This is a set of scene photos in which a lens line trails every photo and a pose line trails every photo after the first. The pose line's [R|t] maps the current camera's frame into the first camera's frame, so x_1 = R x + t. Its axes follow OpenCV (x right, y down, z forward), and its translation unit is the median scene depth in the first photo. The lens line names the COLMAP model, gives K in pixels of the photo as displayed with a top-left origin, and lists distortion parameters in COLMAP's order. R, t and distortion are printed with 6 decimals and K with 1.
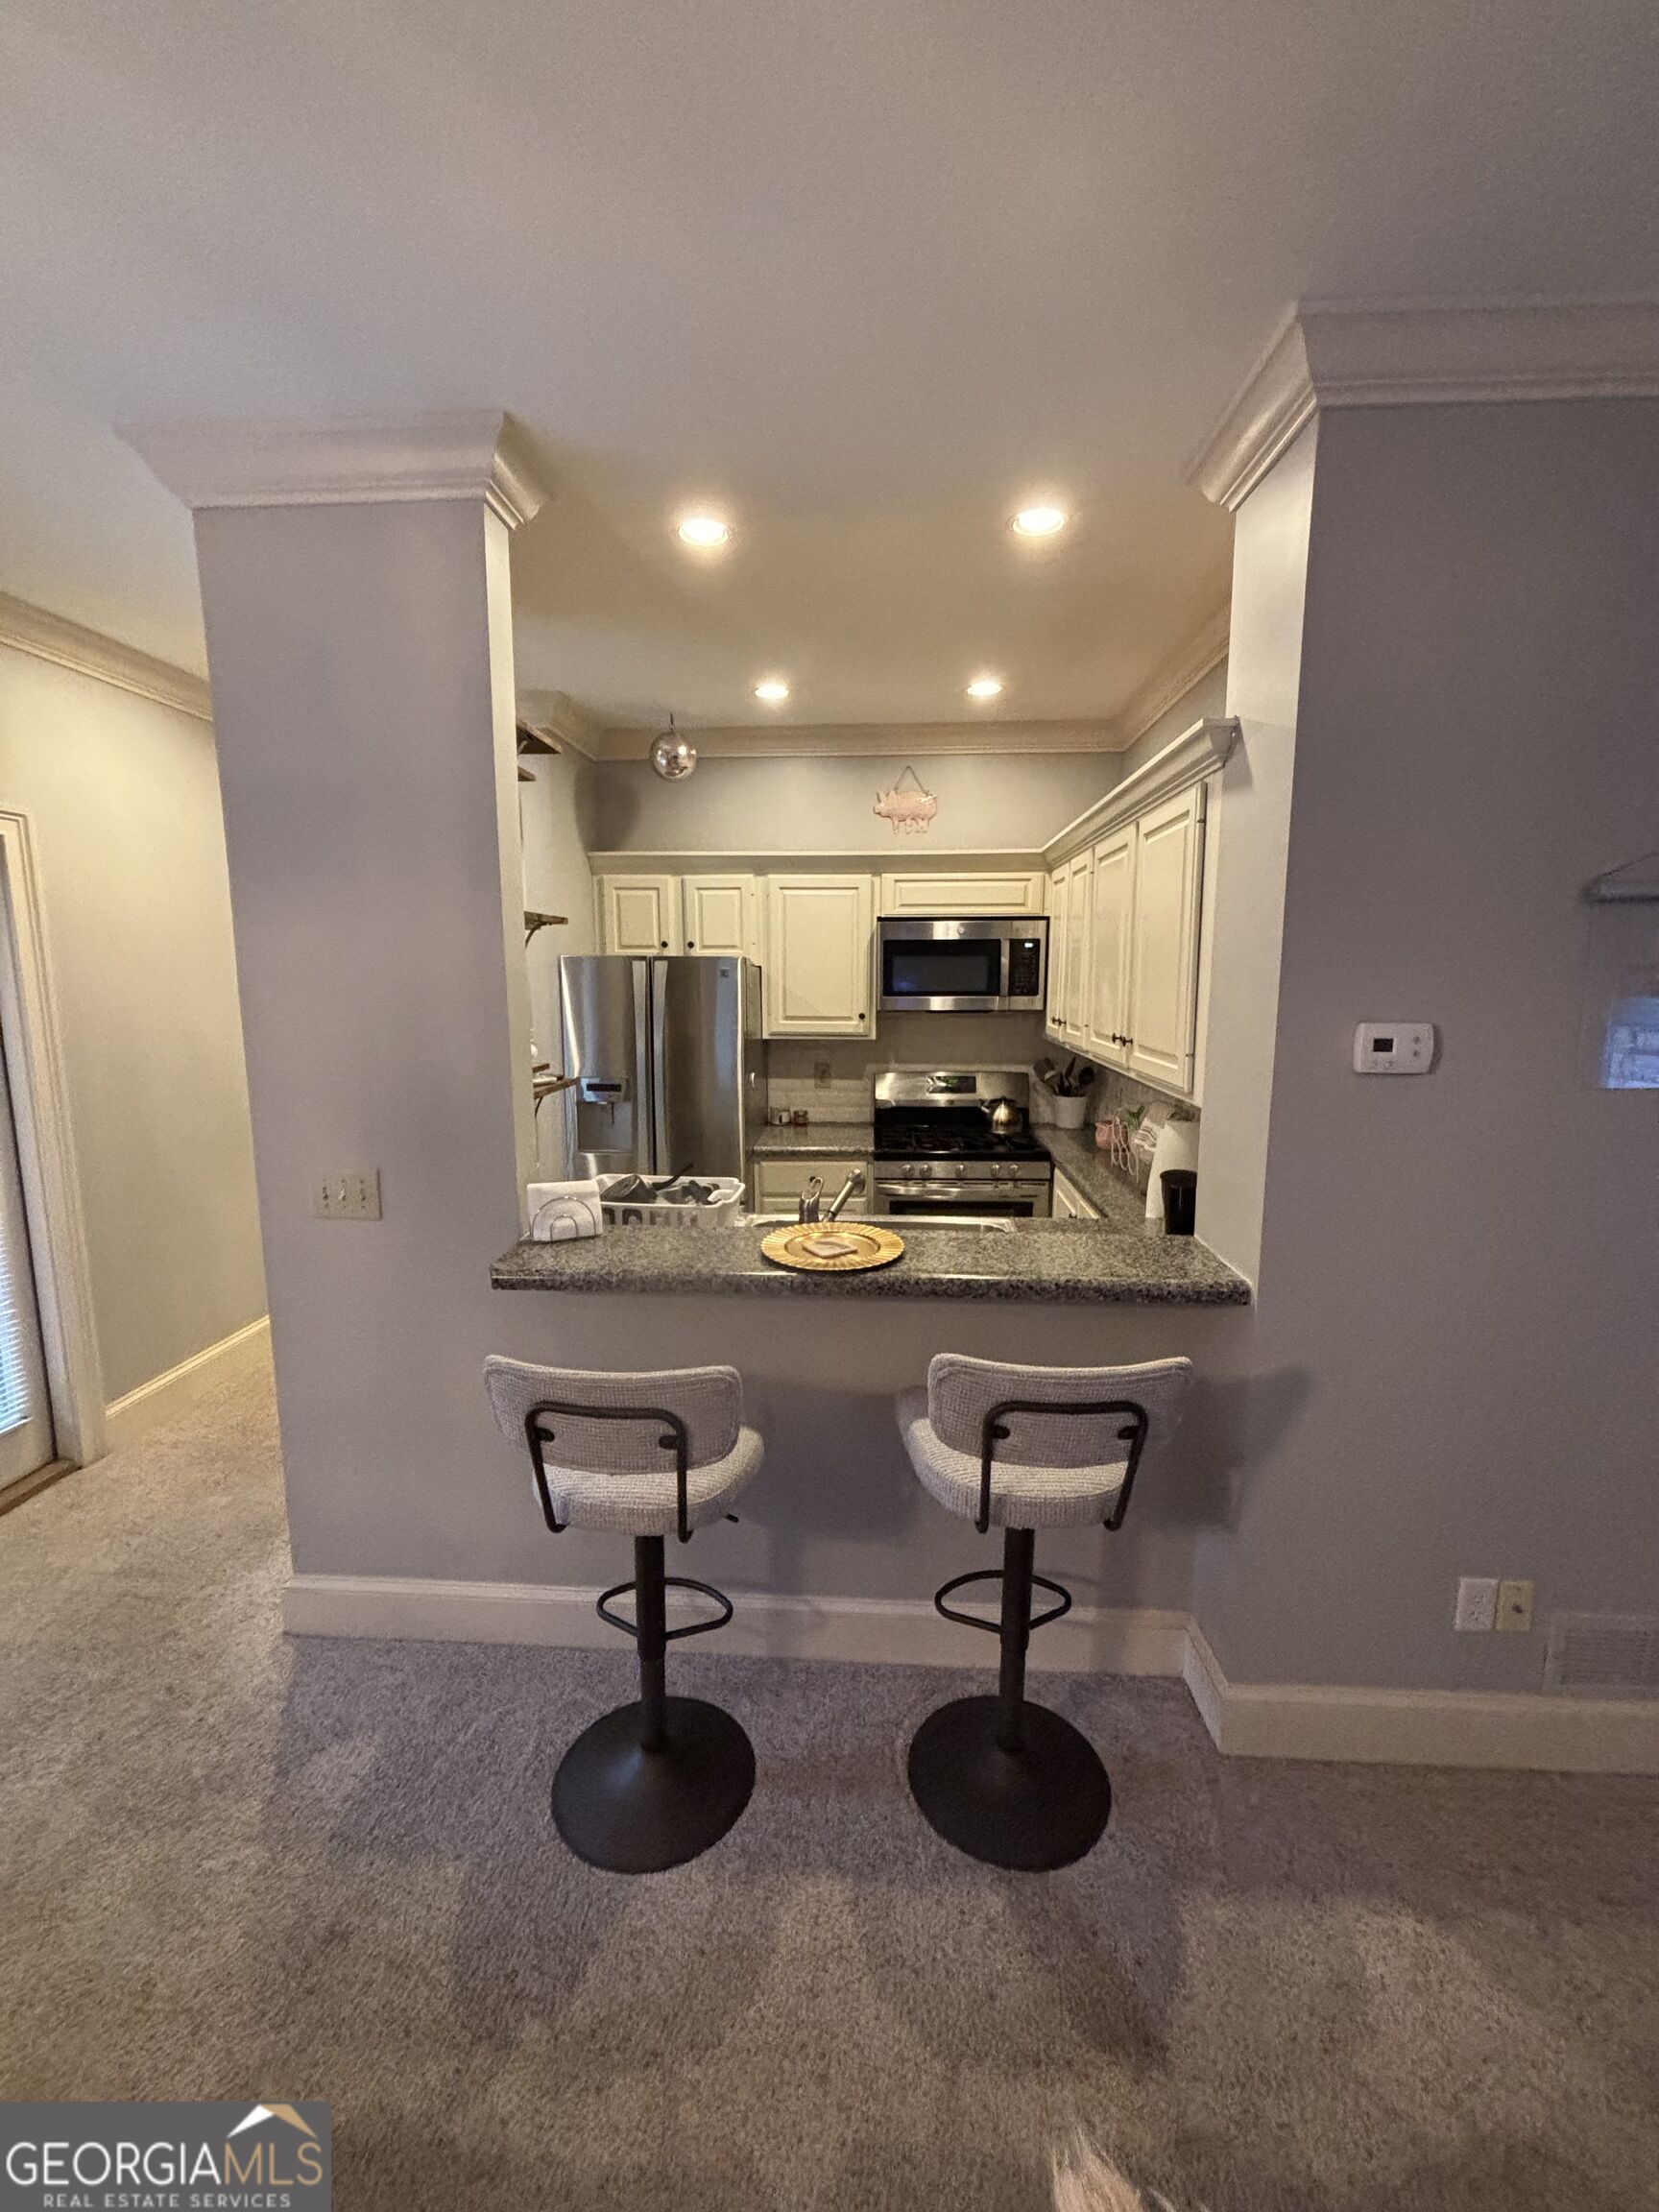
lens RADIAL K [[904.4, 0, 843.3], [0, 904.4, 1098.7], [0, 0, 1]] dist [0.001218, 0.000261]
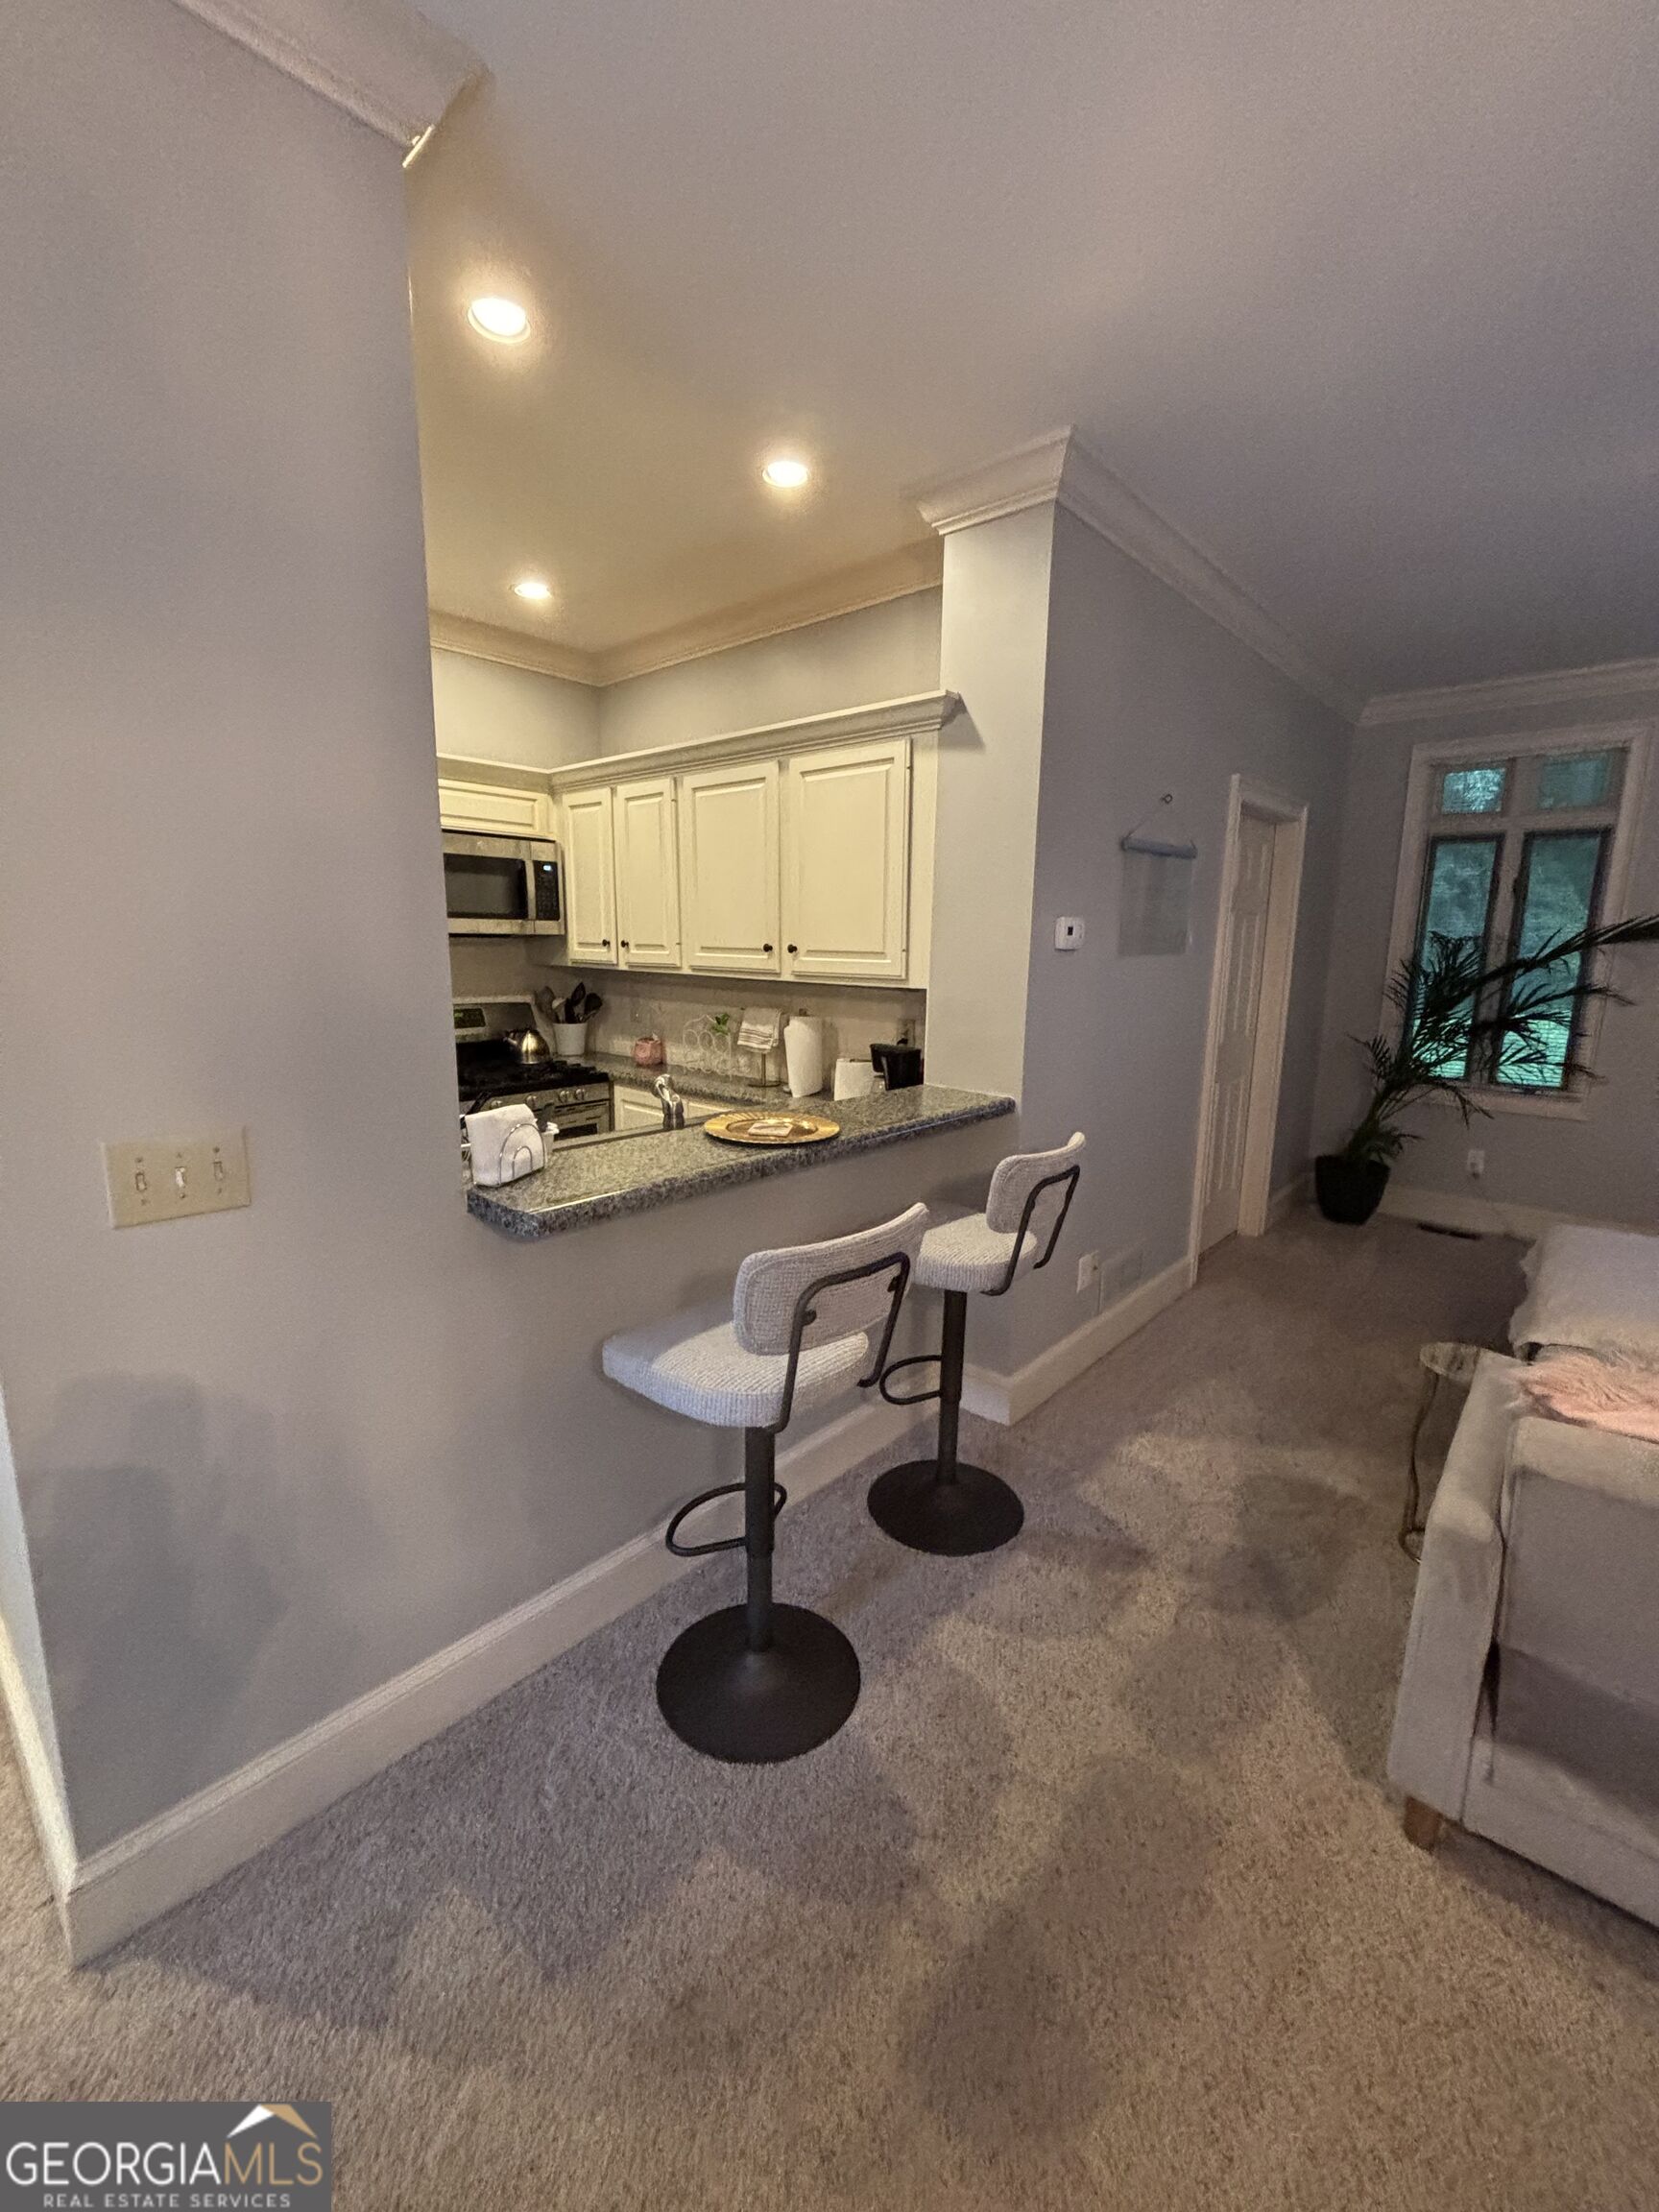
lens RADIAL K [[904.4, 0, 843.3], [0, 904.4, 1098.7], [0, 0, 1]] dist [0.001218, 0.000261]
pose [[0.612867, -0.129825, 0.779448, -0.820935], [0.098535, 0.991268, 0.087629, 0.048693], [-0.784018, 0.023098, 0.620308, 0.300345]]
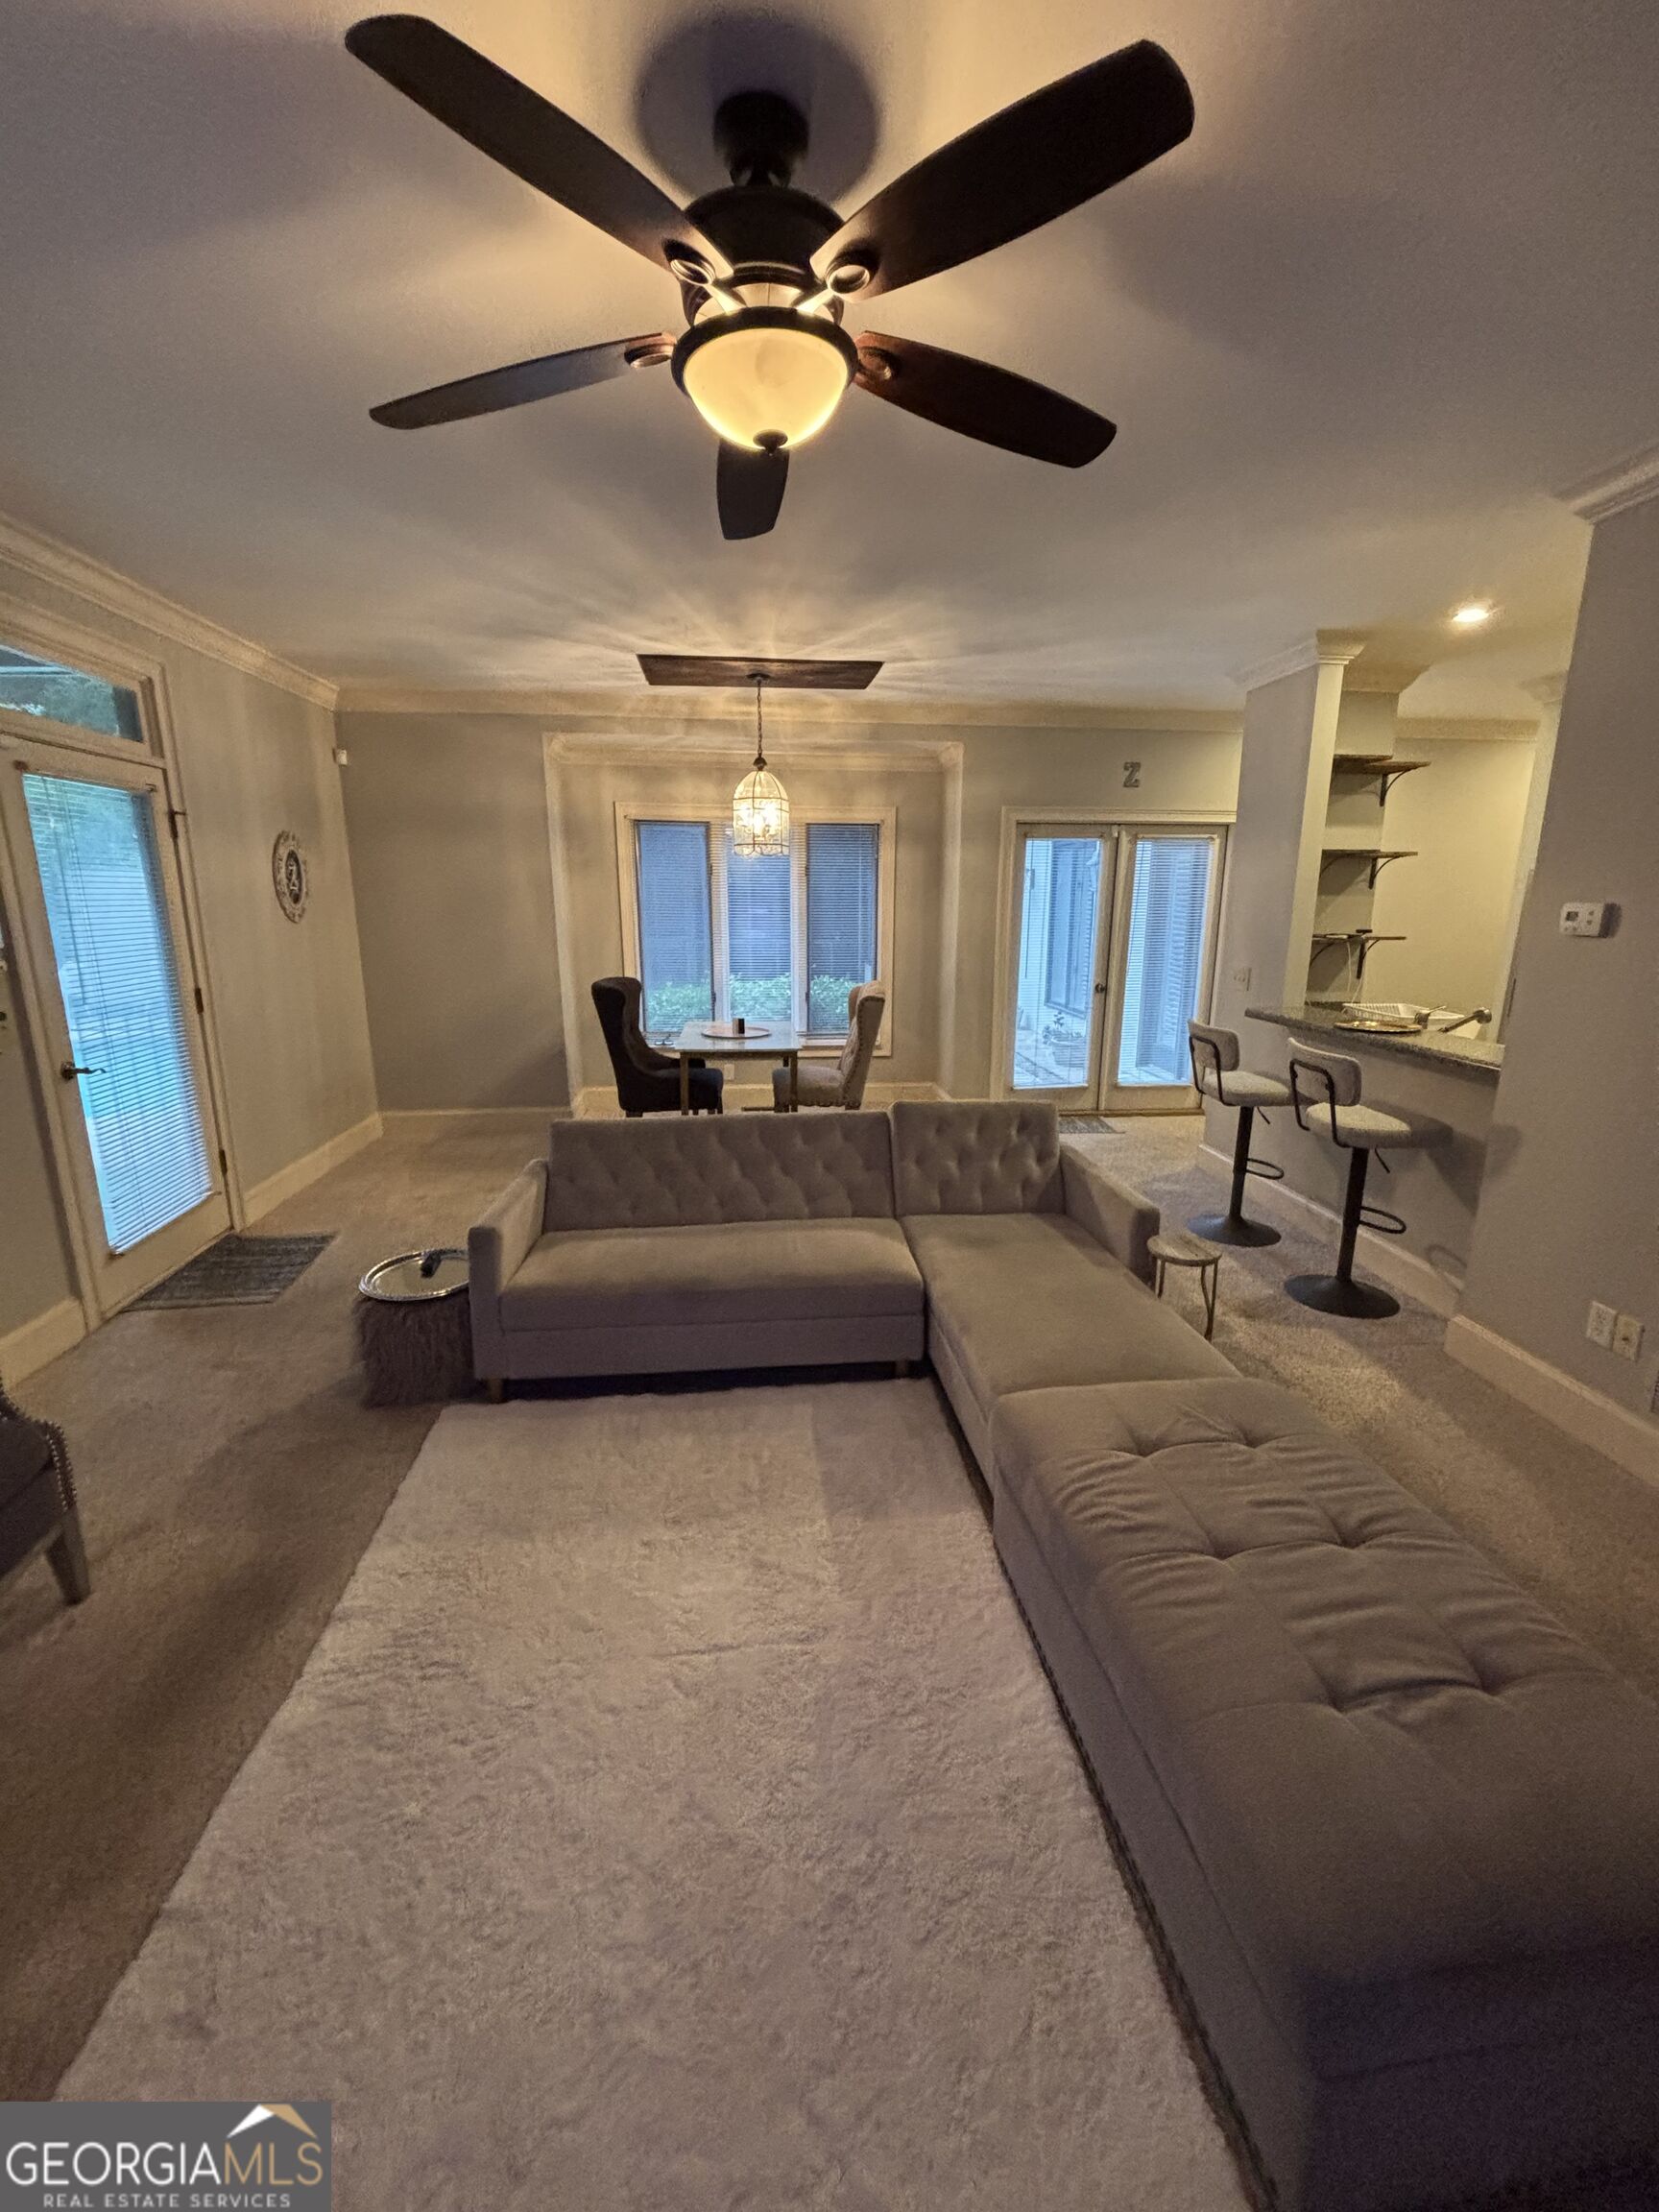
lens RADIAL K [[904.4, 0, 843.3], [0, 904.4, 1098.7], [0, 0, 1]] dist [0.001218, 0.000261]
pose [[0.180913, 0.223404, -0.957790, 1.736528], [-0.139463, 0.969846, 0.199873, 0.098884], [0.973561, 0.097417, 0.206614, -0.469905]]
